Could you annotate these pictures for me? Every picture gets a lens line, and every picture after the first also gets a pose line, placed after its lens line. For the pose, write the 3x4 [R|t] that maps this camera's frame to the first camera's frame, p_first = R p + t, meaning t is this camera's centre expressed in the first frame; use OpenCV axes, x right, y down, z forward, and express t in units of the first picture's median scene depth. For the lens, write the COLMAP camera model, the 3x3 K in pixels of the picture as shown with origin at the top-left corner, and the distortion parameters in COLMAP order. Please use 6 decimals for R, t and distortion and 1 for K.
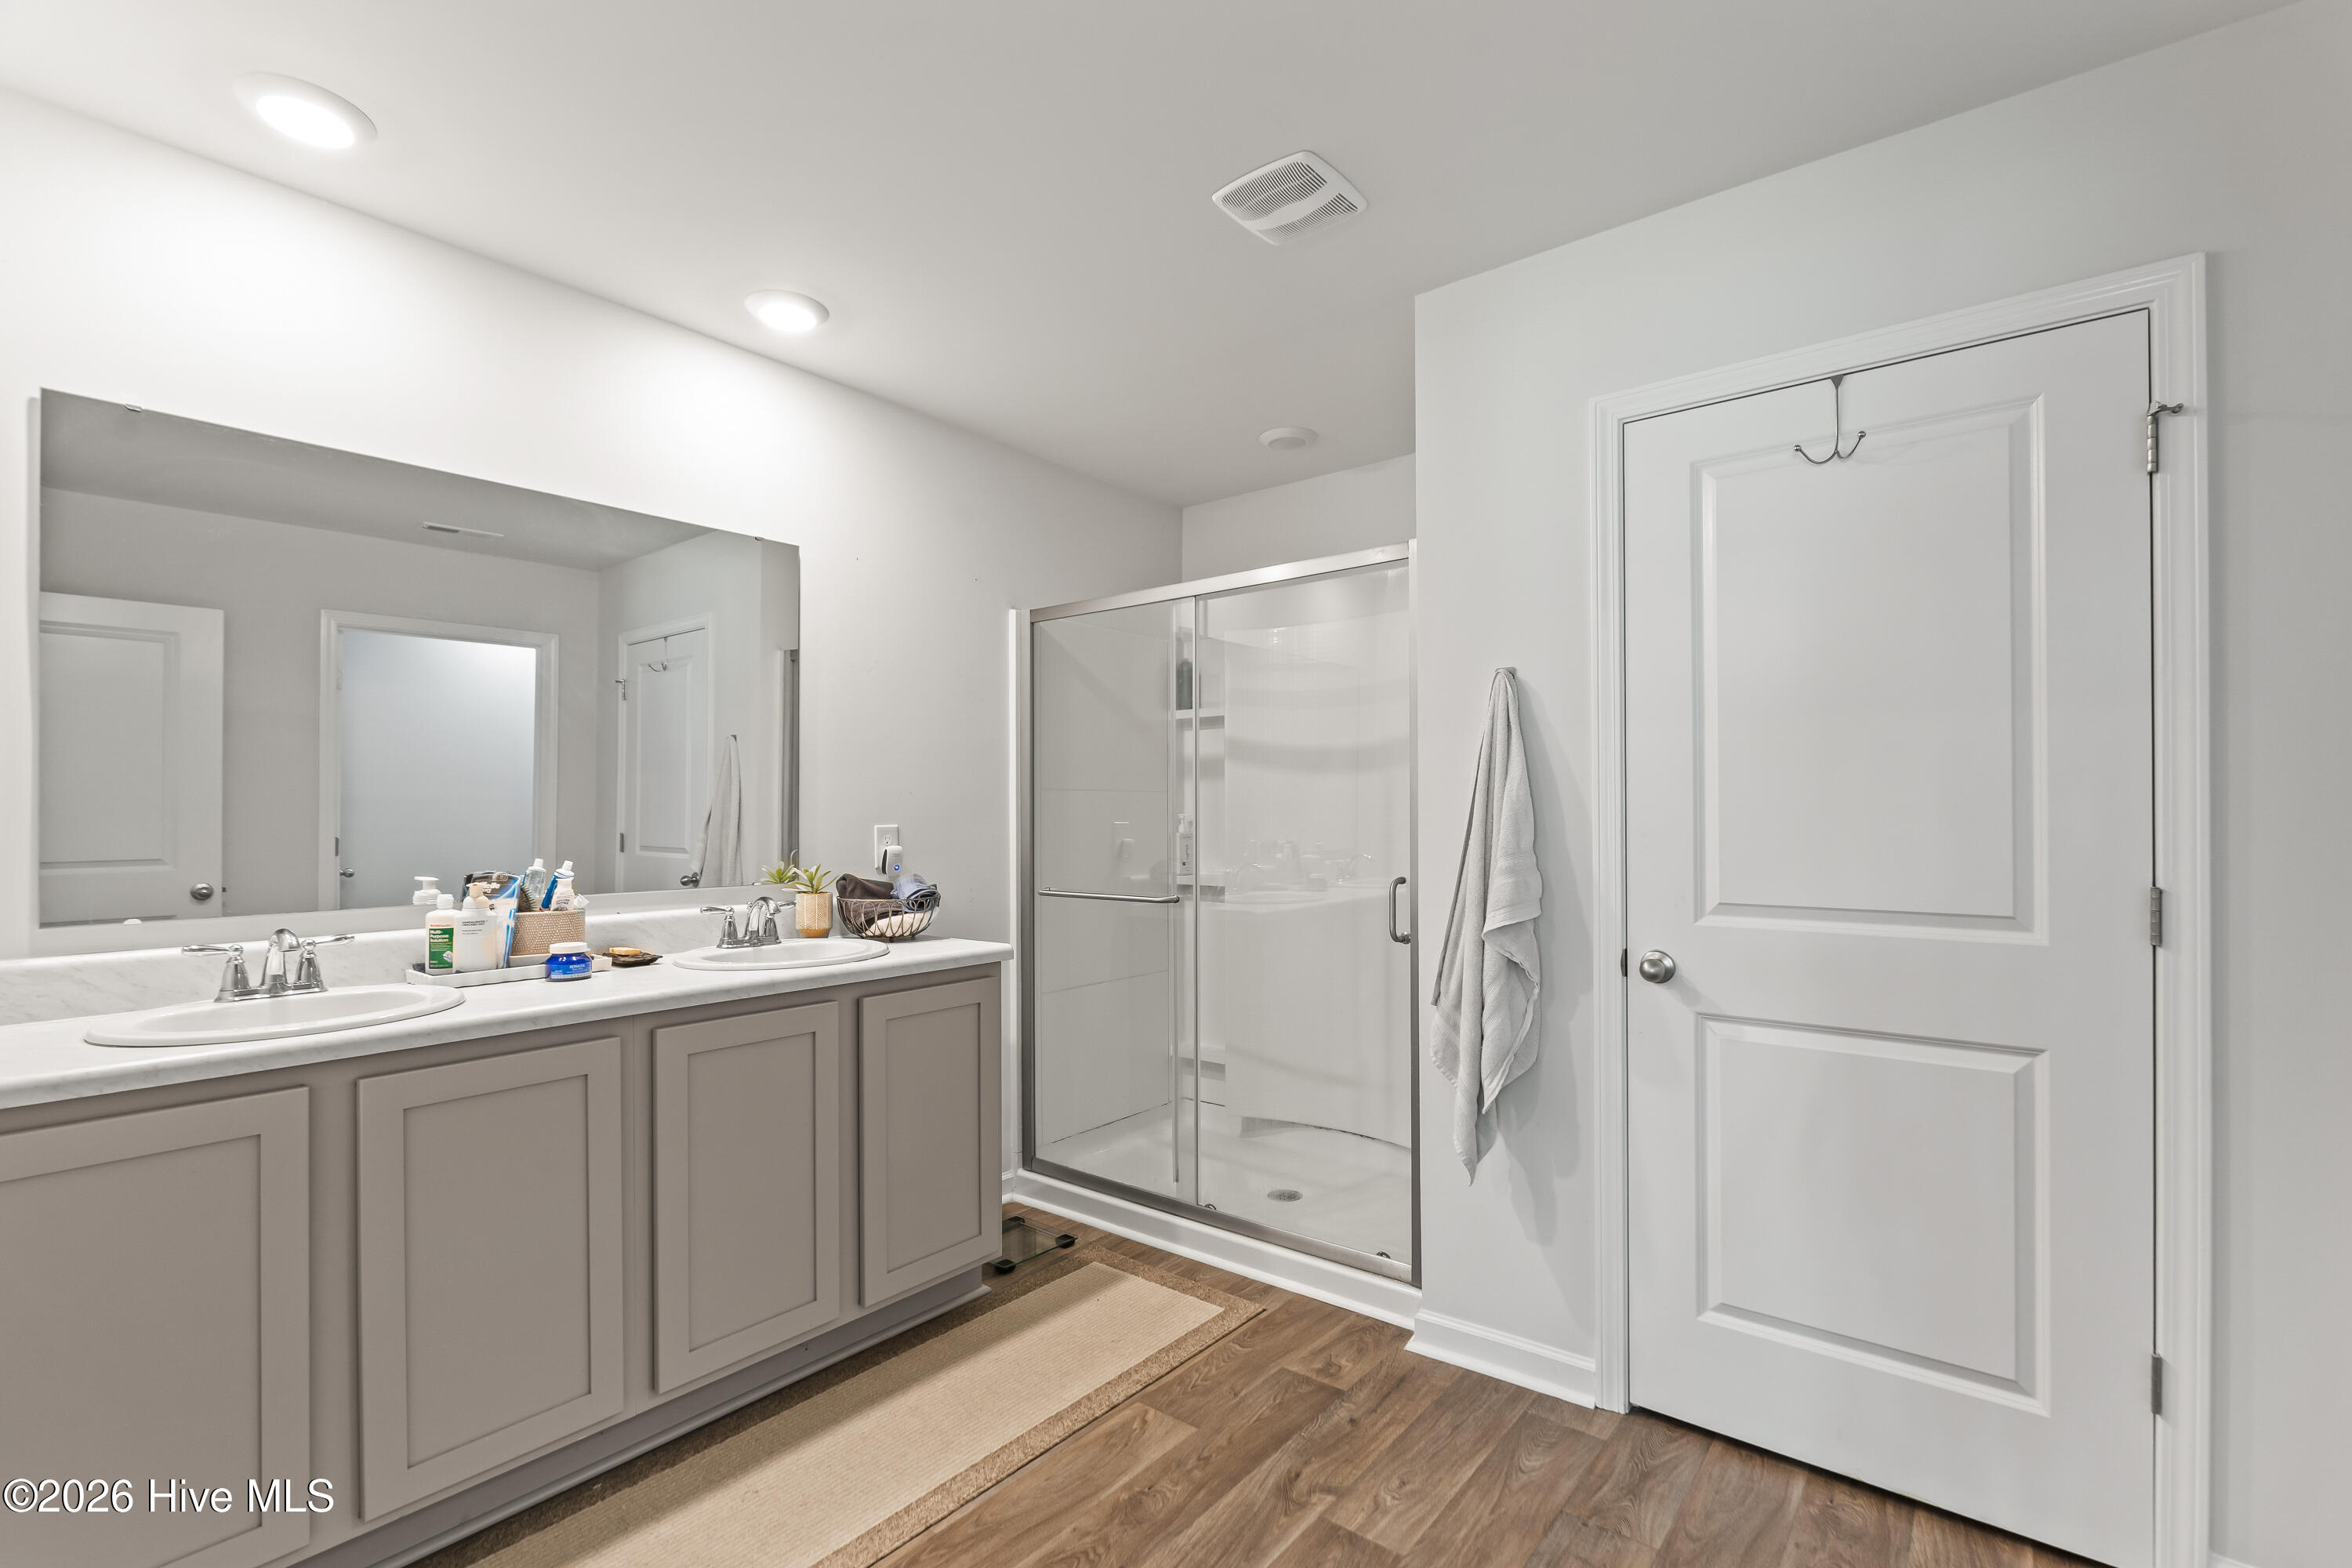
lens RADIAL K [[1046.3, 0, 1171.5], [0, 1046.3, 813.2], [0, 0, 1]] dist [-0.000763, -0.000790]
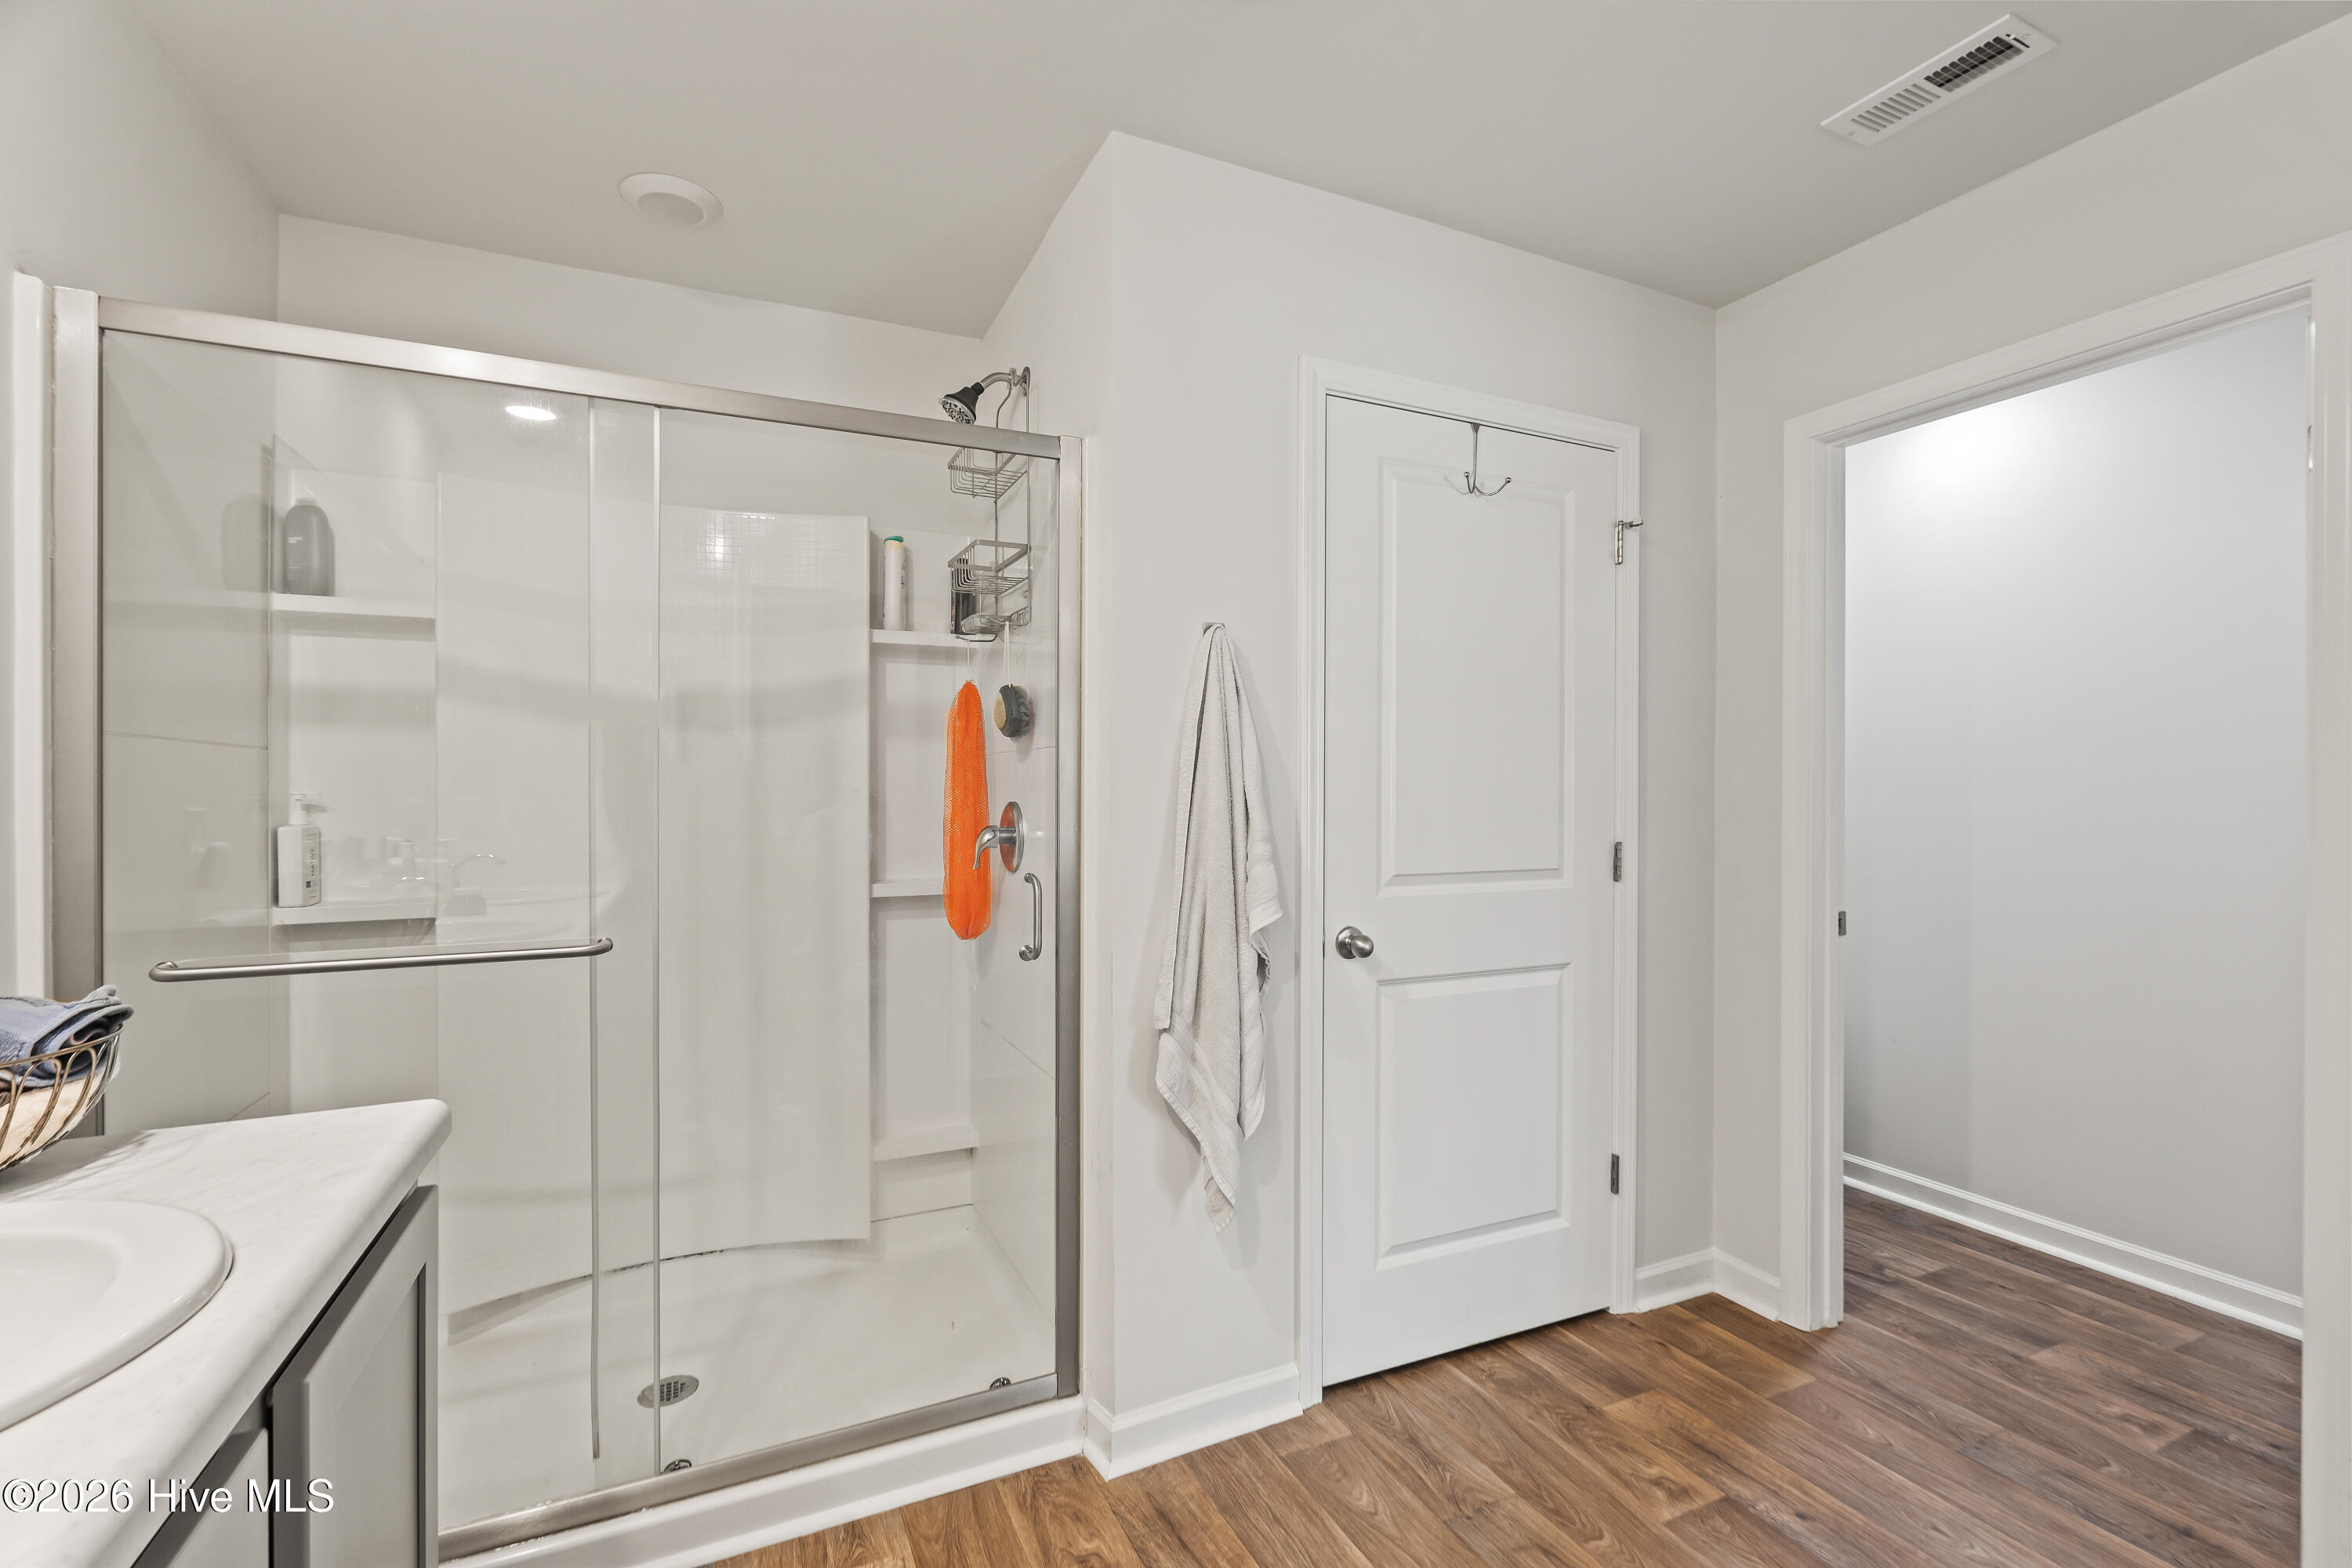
lens RADIAL K [[1046.3, 0, 1177.9], [0, 1046.3, 791.6], [0, 0, 1]] dist [-0.000763, -0.000790]
pose [[0.432392, -0.000381, 0.901686, -0.534304], [-0.002525, 0.999995, 0.001634, -0.001030], [-0.901682, -0.002983, 0.432389, 0.726209]]
